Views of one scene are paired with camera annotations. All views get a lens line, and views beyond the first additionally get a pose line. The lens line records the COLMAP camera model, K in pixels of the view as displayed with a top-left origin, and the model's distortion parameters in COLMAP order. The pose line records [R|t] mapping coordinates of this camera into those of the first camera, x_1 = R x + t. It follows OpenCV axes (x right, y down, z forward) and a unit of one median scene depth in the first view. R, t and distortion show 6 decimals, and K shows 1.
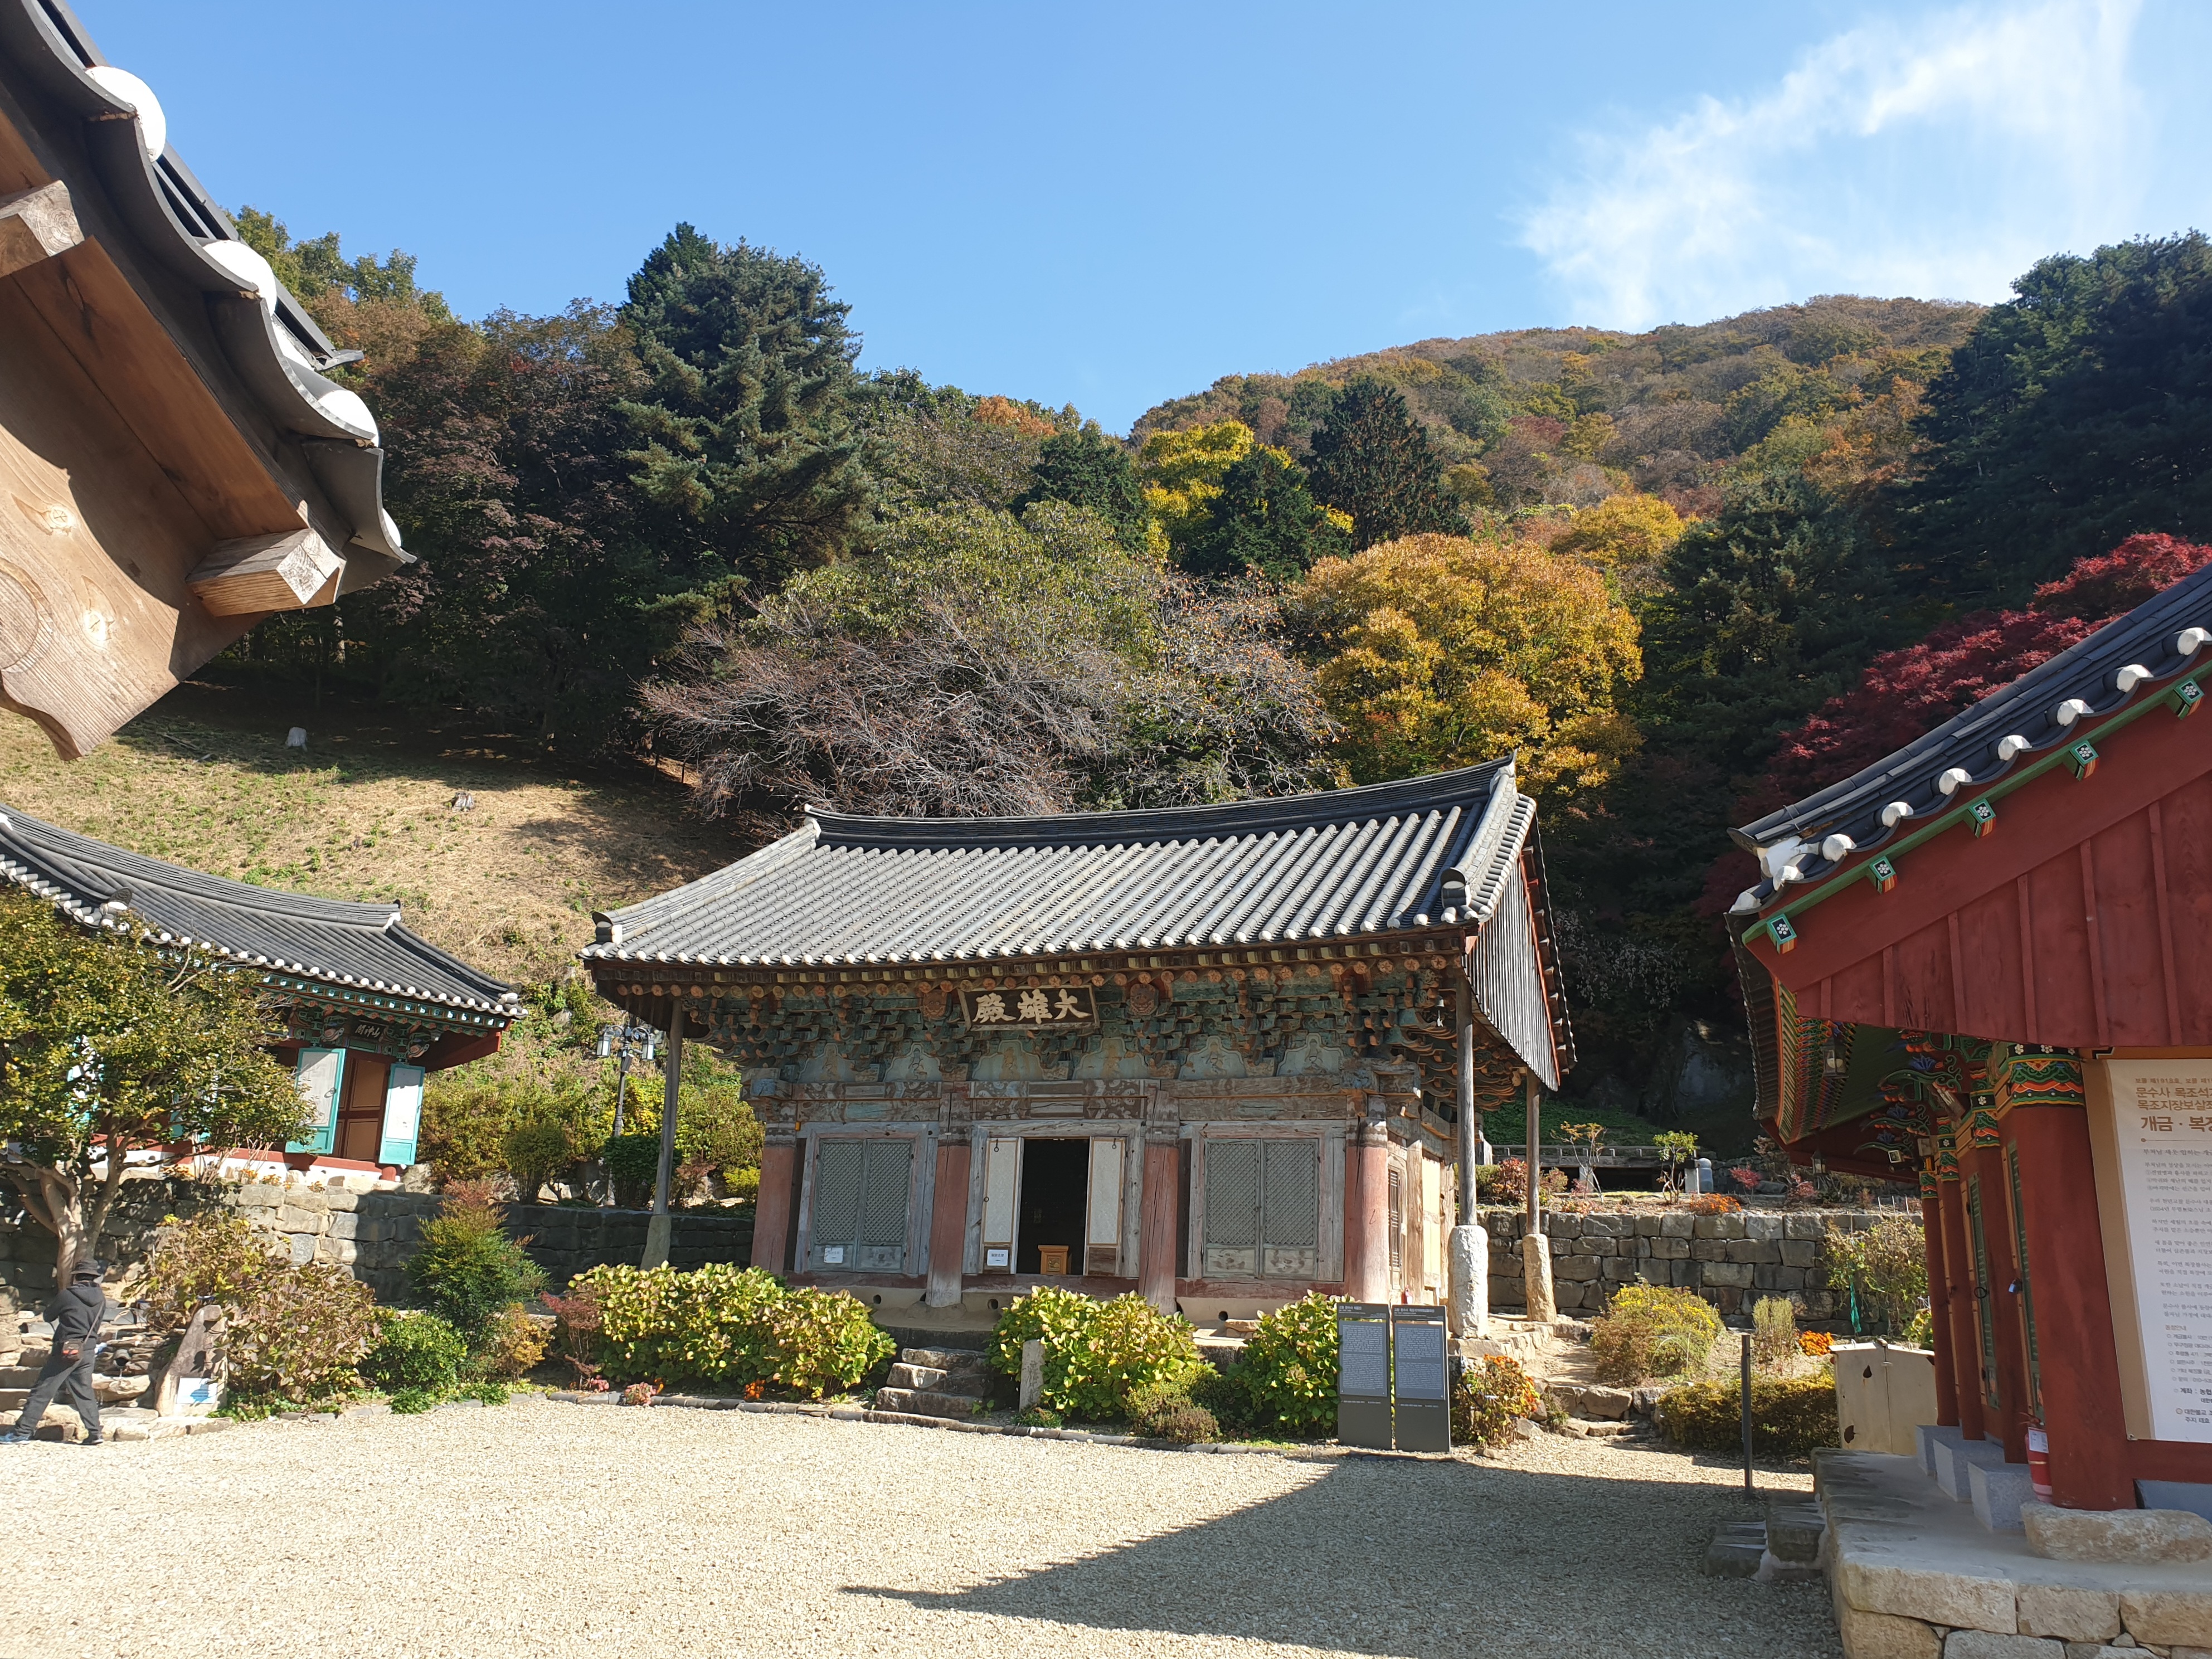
lens RADIAL K [[1732.1, 0, 1117.8], [0, 1732.1, 798.1], [0, 0, 1]] dist [0.035254, -0.016201]
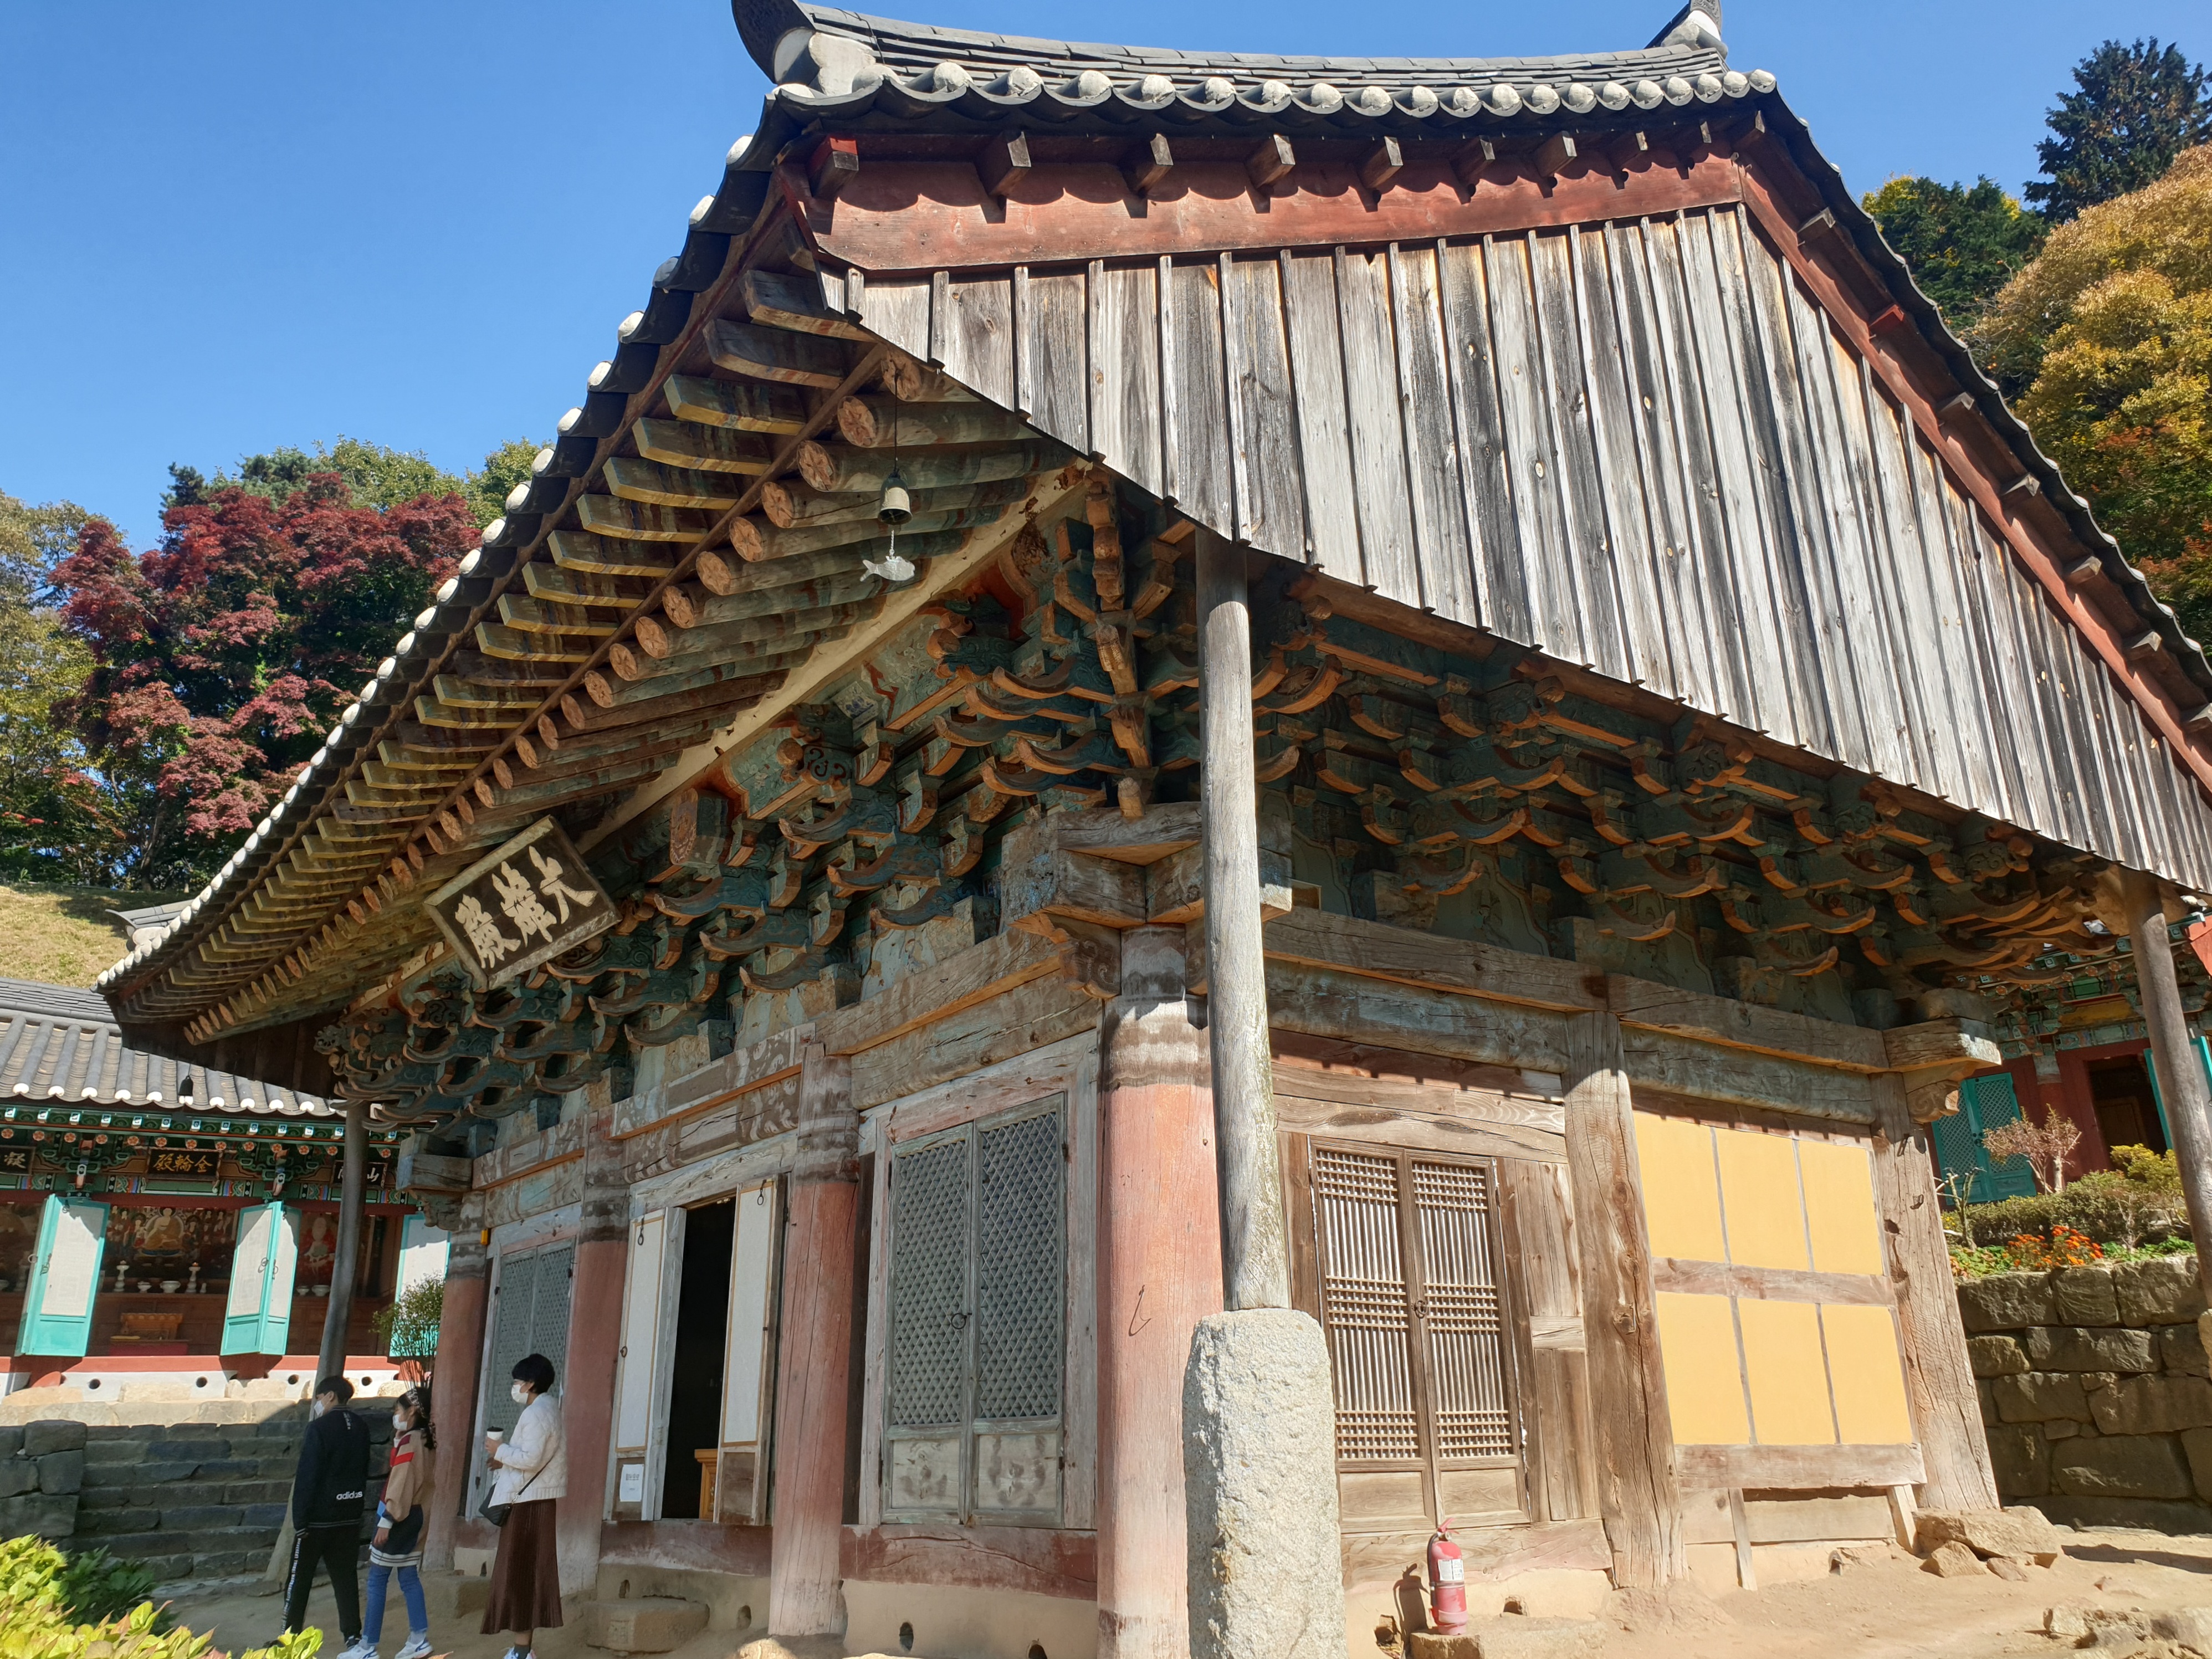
lens RADIAL K [[1732.1, 0, 1118.4], [0, 1732.1, 832.6], [0, 0, 1]] dist [0.035254, -0.016201]
pose [[0.833872, -0.233208, -0.500271, 0.250776], [0.204263, 0.972393, -0.112821, 0.153097], [0.512771, -0.008108, 0.858487, 0.585286]]
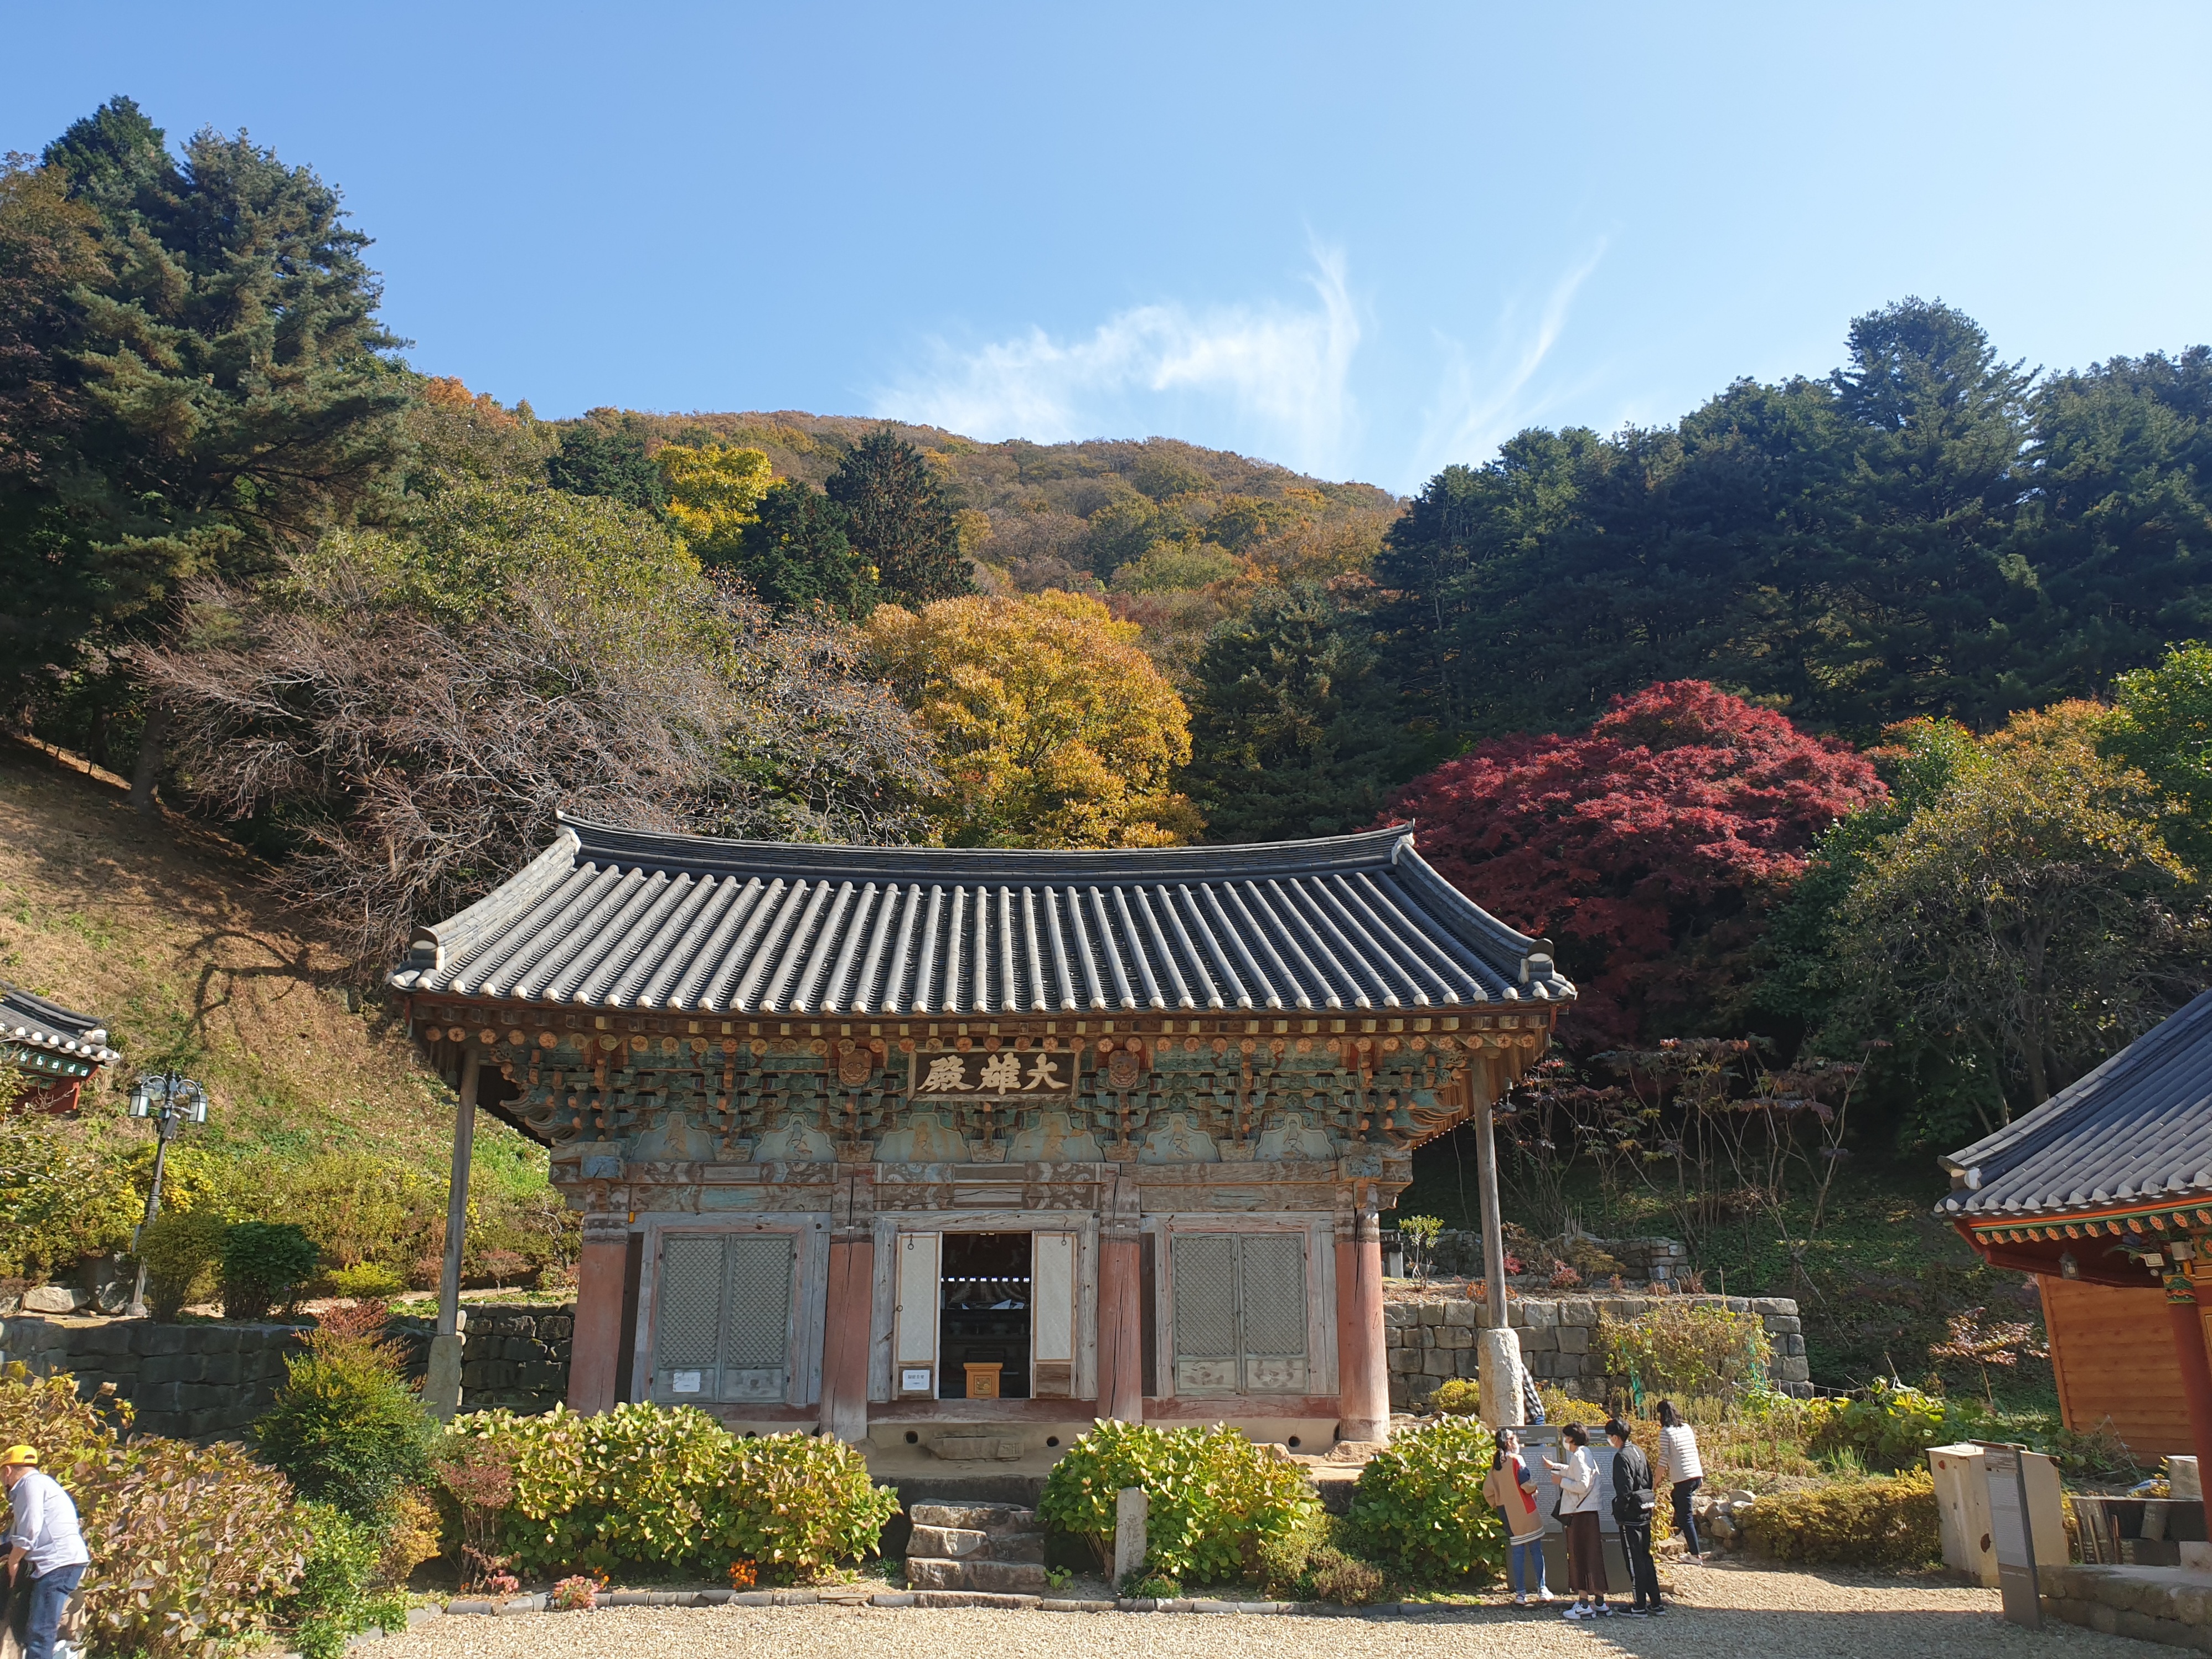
lens RADIAL K [[1732.1, 0, 1093.5], [0, 1732.1, 787.3], [0, 0, 1]] dist [0.035254, -0.016201]
pose [[0.919052, 0.094868, 0.382549, -0.285353], [-0.076808, 0.995101, -0.062249, 0.026116], [-0.386580, 0.027827, 0.921836, 0.171311]]
